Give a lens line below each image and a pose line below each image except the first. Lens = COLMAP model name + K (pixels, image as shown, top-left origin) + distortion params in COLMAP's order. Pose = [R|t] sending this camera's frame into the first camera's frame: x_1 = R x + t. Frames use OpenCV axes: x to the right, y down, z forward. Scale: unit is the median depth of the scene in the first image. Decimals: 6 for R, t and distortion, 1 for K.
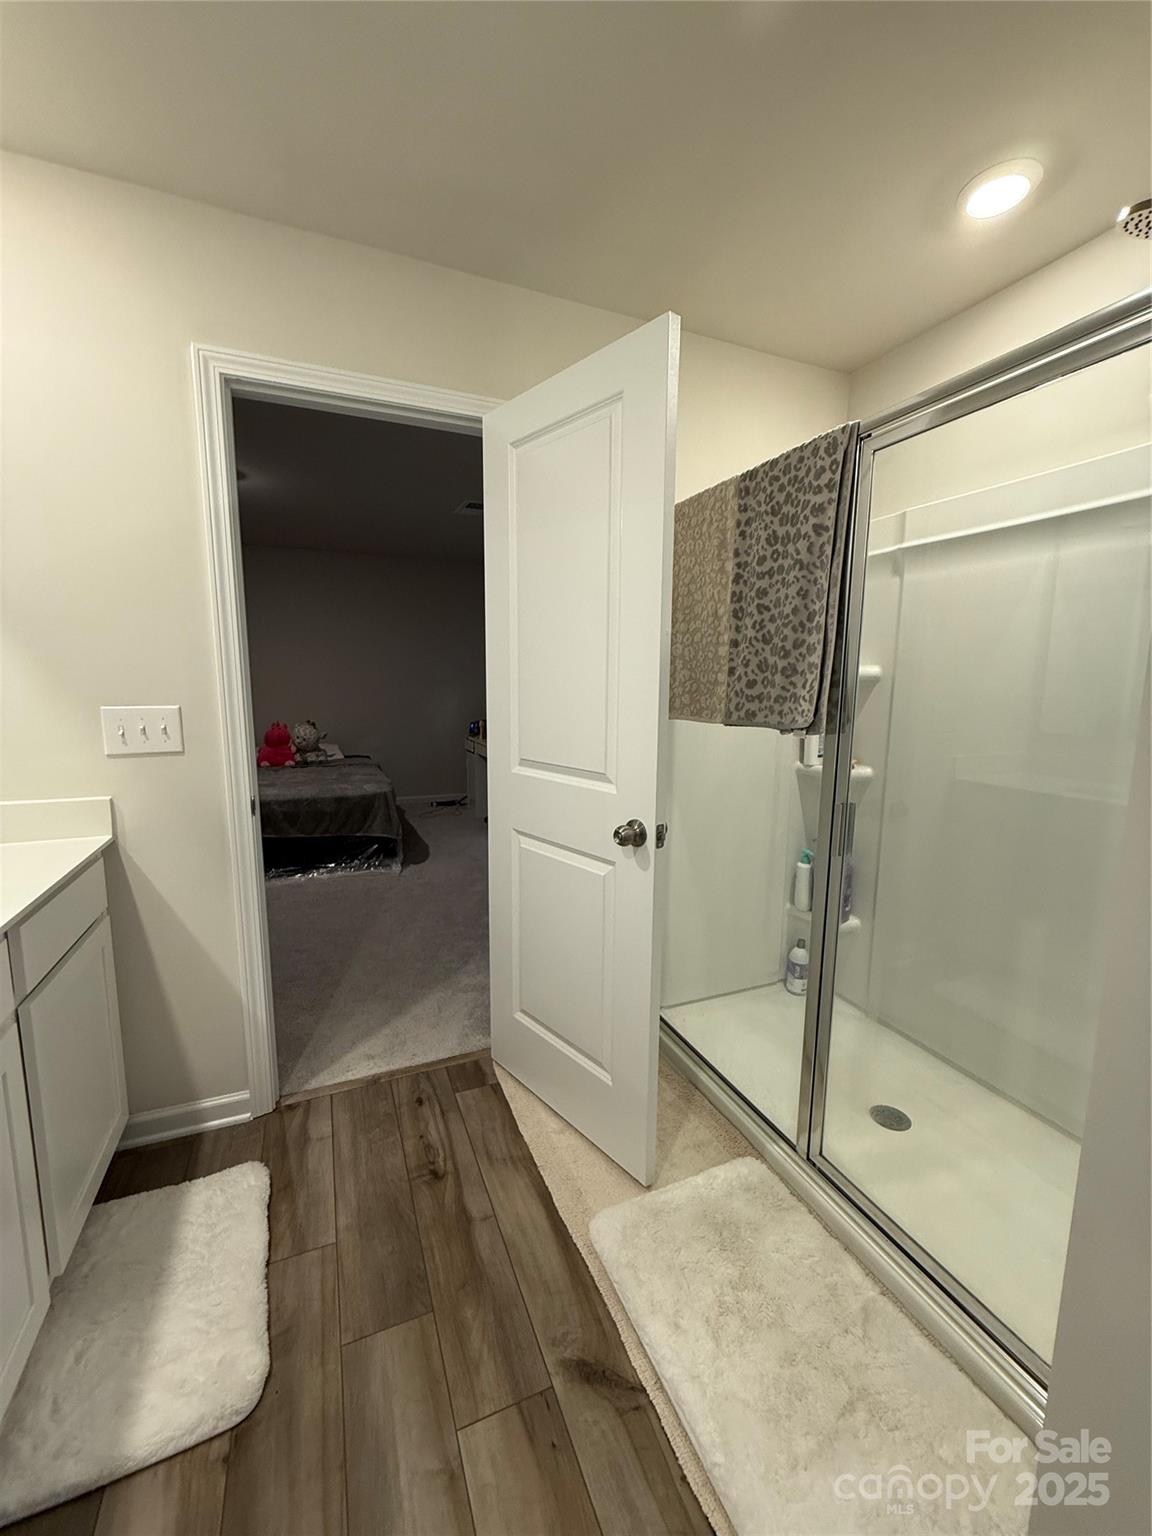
lens RADIAL K [[618.7, 0, 576.0], [0, 618.7, 768.0], [0, 0, 1]] dist [0.000428, -0.000099]
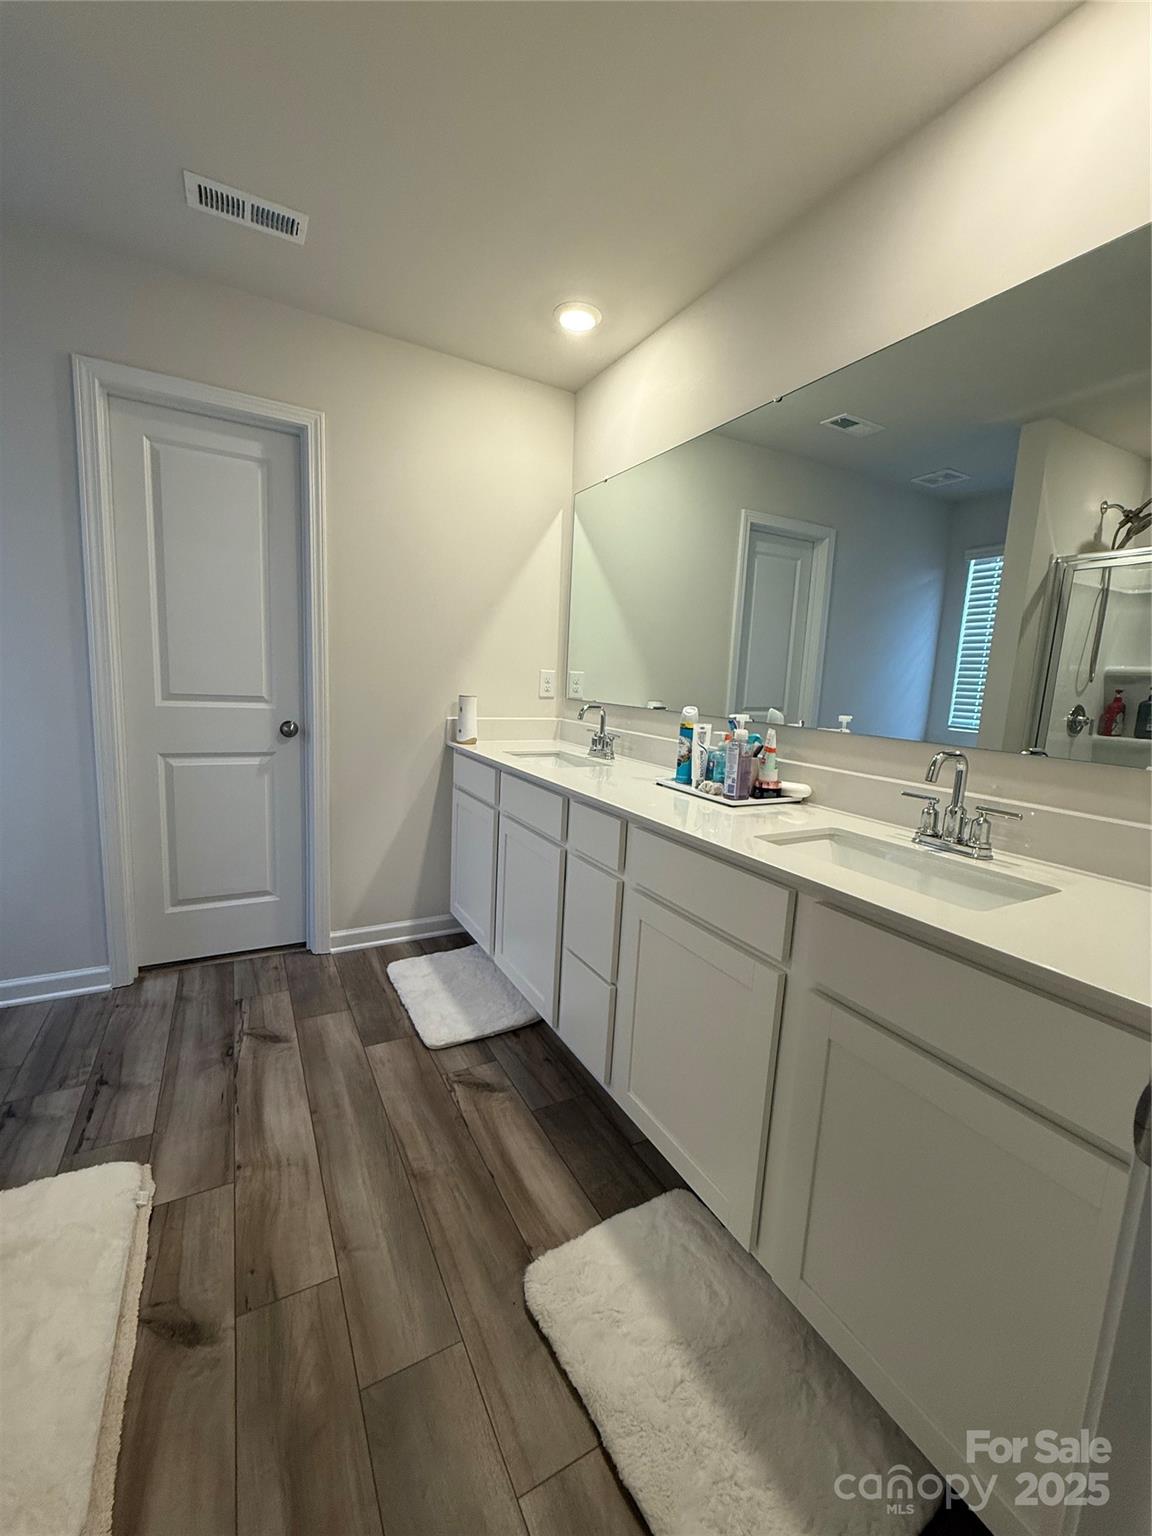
lens RADIAL K [[618.7, 0, 576.0], [0, 618.7, 768.0], [0, 0, 1]] dist [0.000428, -0.000099]
pose [[-0.992599, -0.046164, -0.112323, -0.440450], [-0.075161, 0.960024, 0.269640, -0.158862], [0.095385, 0.276086, -0.956388, 1.809597]]
